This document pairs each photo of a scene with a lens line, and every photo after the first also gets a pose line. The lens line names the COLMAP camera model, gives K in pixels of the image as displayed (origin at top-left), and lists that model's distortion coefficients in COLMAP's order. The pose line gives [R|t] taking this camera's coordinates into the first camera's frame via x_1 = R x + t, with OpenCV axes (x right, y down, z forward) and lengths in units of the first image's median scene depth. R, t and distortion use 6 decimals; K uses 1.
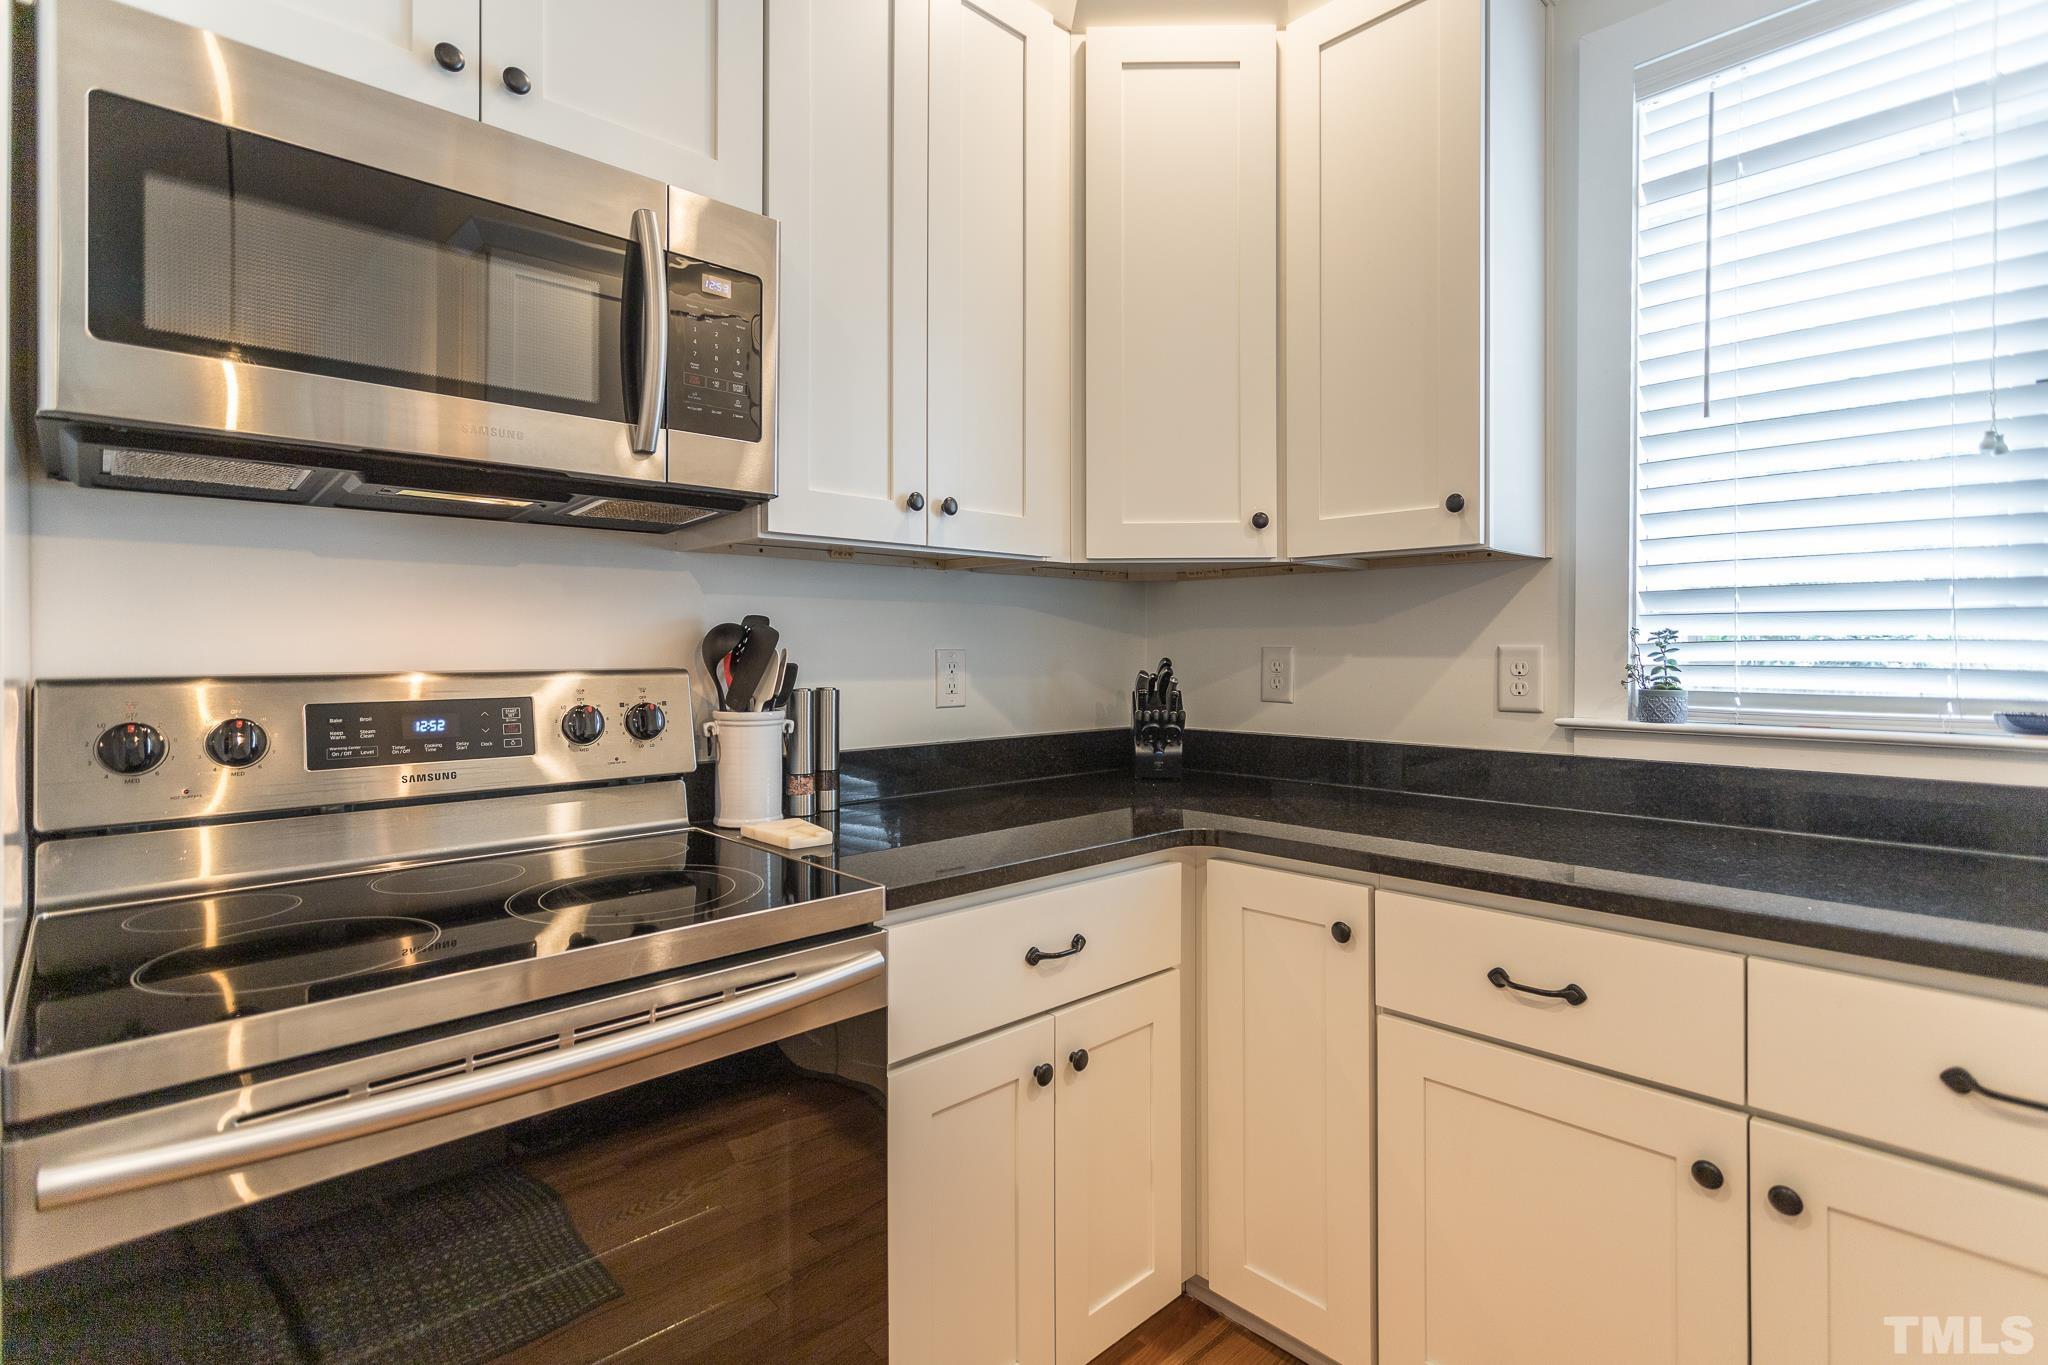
lens RADIAL K [[984.1, 0, 1024.9], [0, 984.1, 650.8], [0, 0, 1]] dist [0.003912, 0.002133]
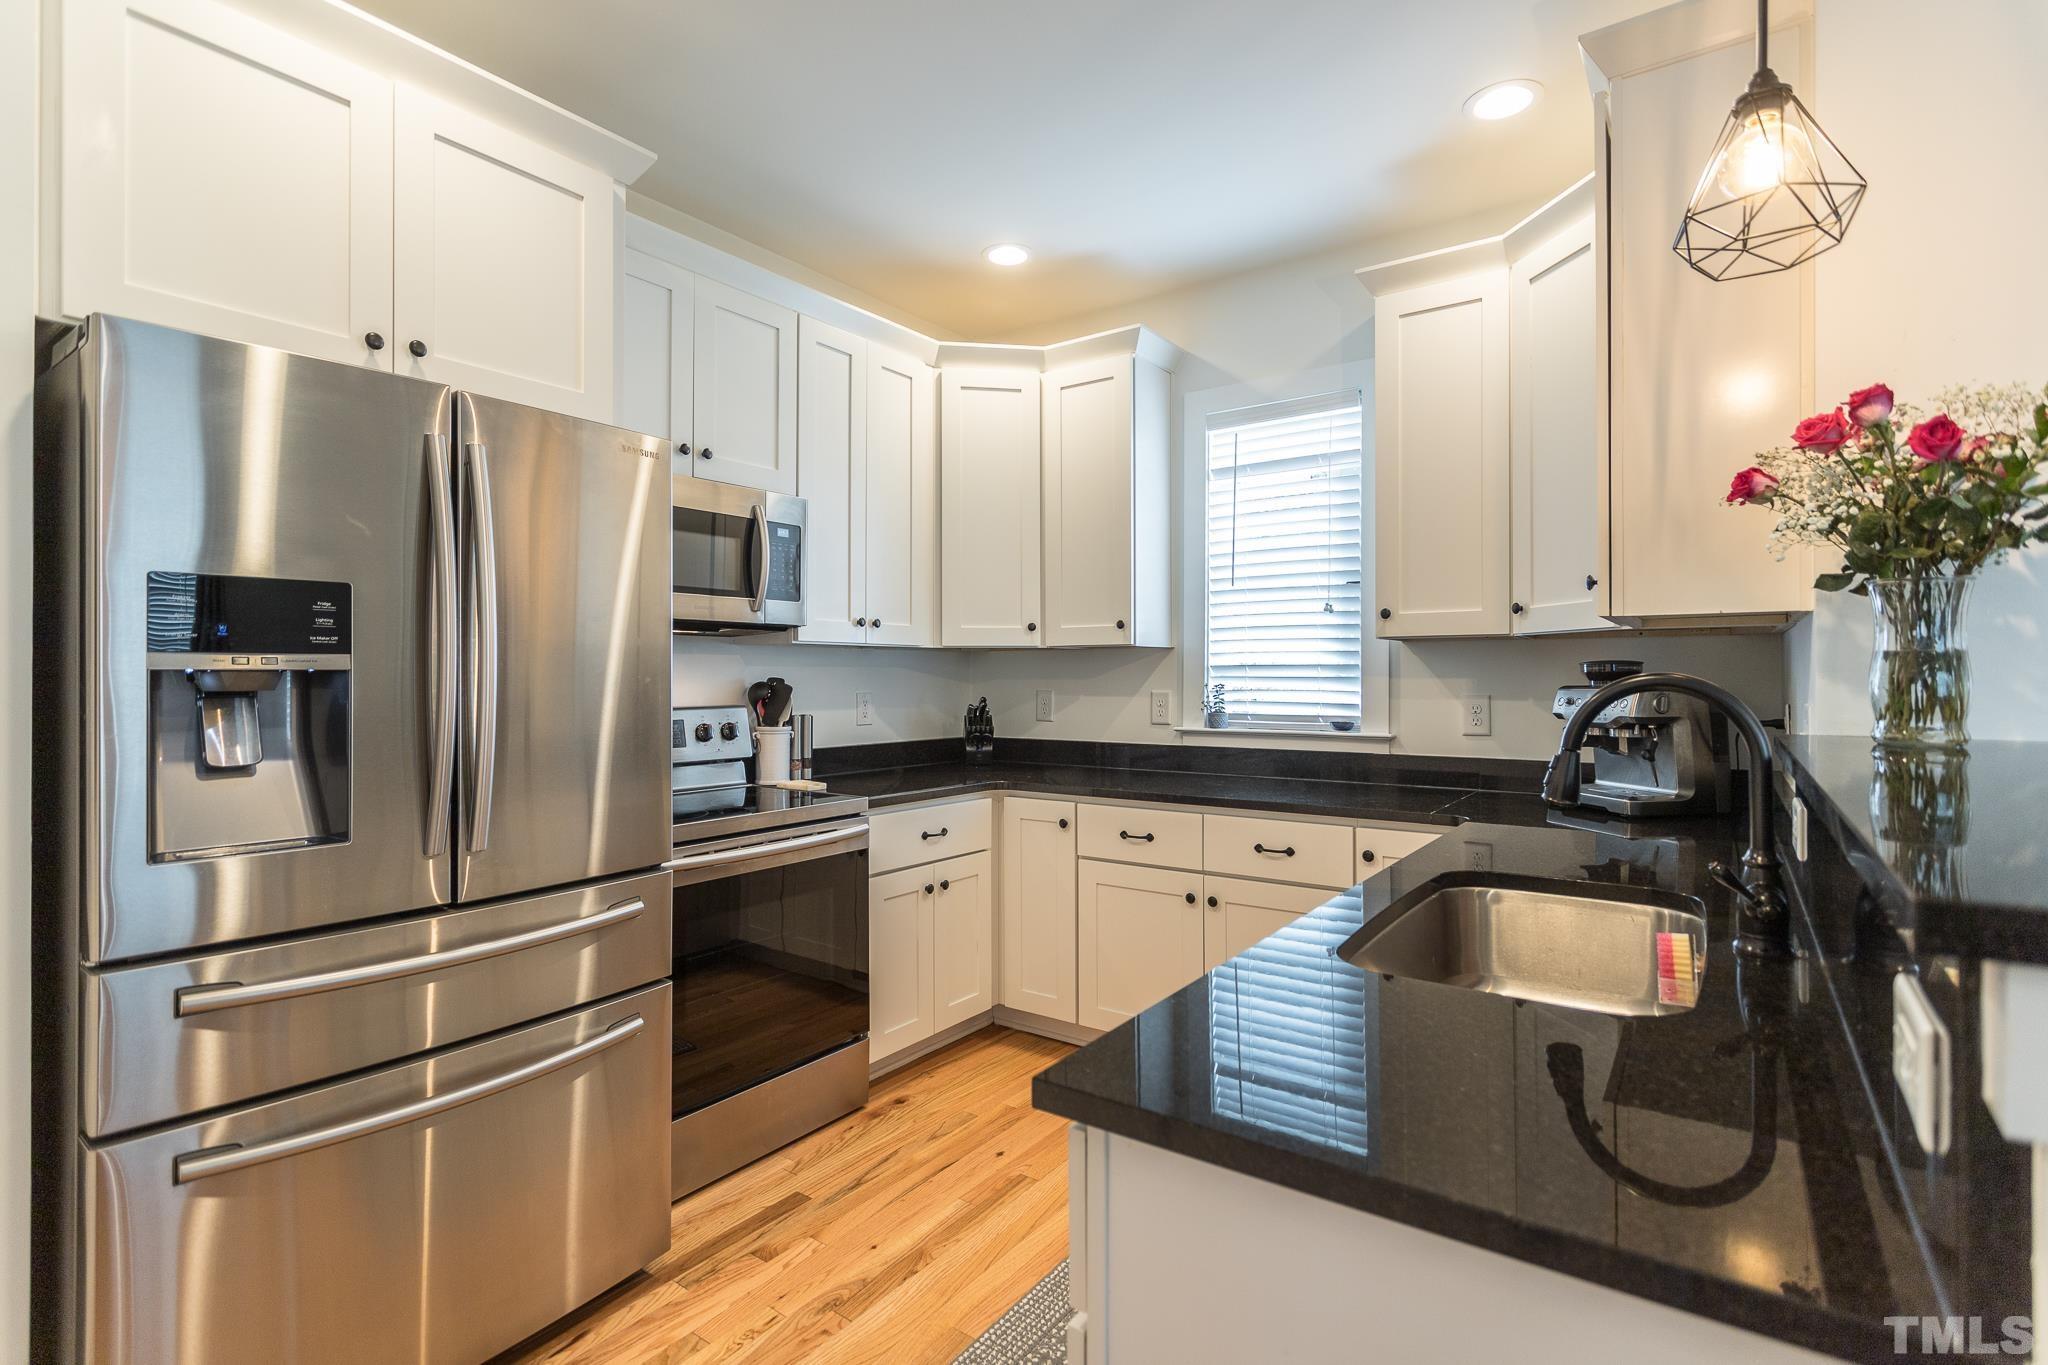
lens RADIAL K [[984.1, 0, 1026.7], [0, 984.1, 677.3], [0, 0, 1]] dist [0.003912, 0.002133]
pose [[0.981981, -0.000201, 0.188977, -0.154124], [0.000602, 0.999998, -0.002066, -0.032845], [-0.188976, 0.002143, 0.981979, -1.013183]]
